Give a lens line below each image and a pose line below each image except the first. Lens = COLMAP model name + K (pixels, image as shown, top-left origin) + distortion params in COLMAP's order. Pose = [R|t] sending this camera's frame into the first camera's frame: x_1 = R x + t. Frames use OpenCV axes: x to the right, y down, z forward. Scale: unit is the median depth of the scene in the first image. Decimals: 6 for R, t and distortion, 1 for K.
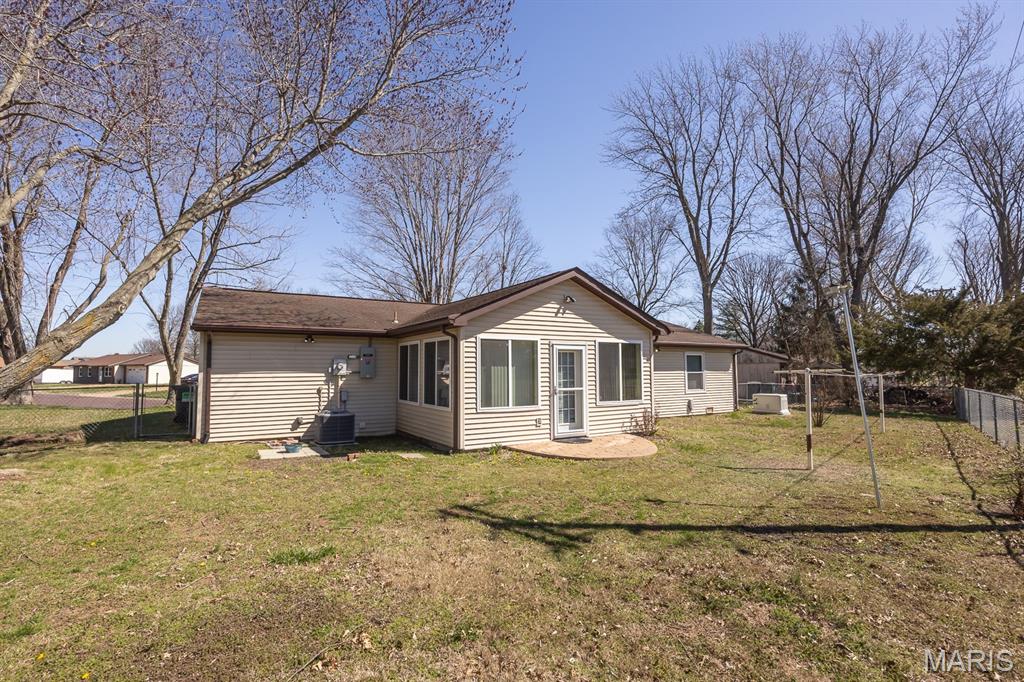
lens RADIAL K [[407.1, 0, 520.6], [0, 407.1, 341.4], [0, 0, 1]] dist [0.001375, 0.001171]
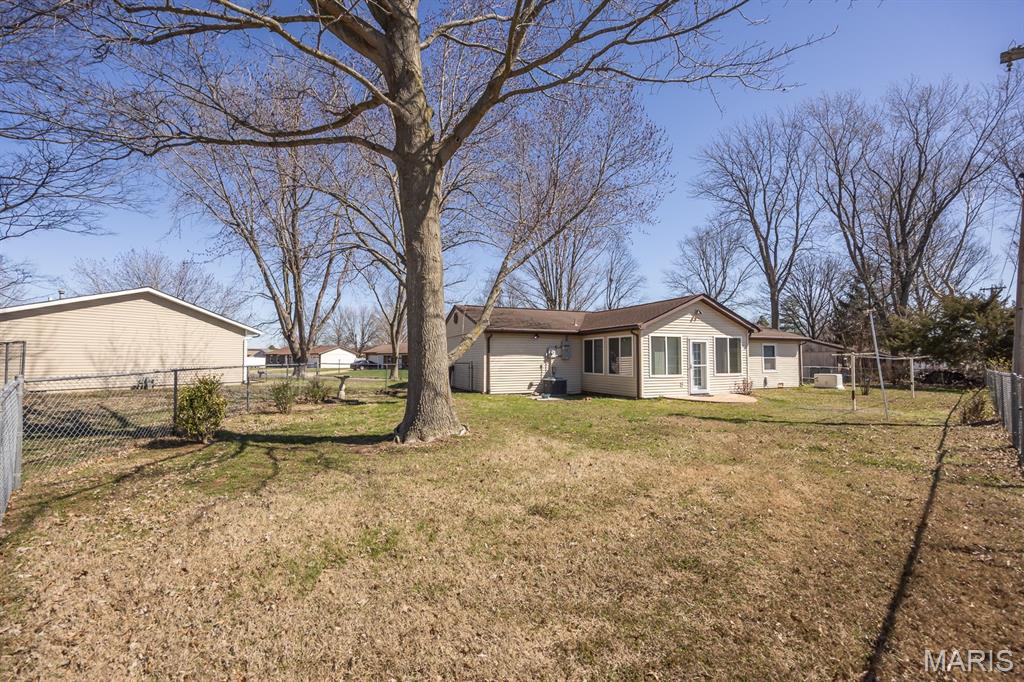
lens RADIAL K [[407.1, 0, 502.2], [0, 407.1, 340.2], [0, 0, 1]] dist [0.001375, 0.001171]
pose [[0.992403, -0.003923, -0.122967, -0.254290], [0.006190, 0.999818, 0.018059, -0.012111], [0.122874, -0.018683, 0.992246, -0.408956]]
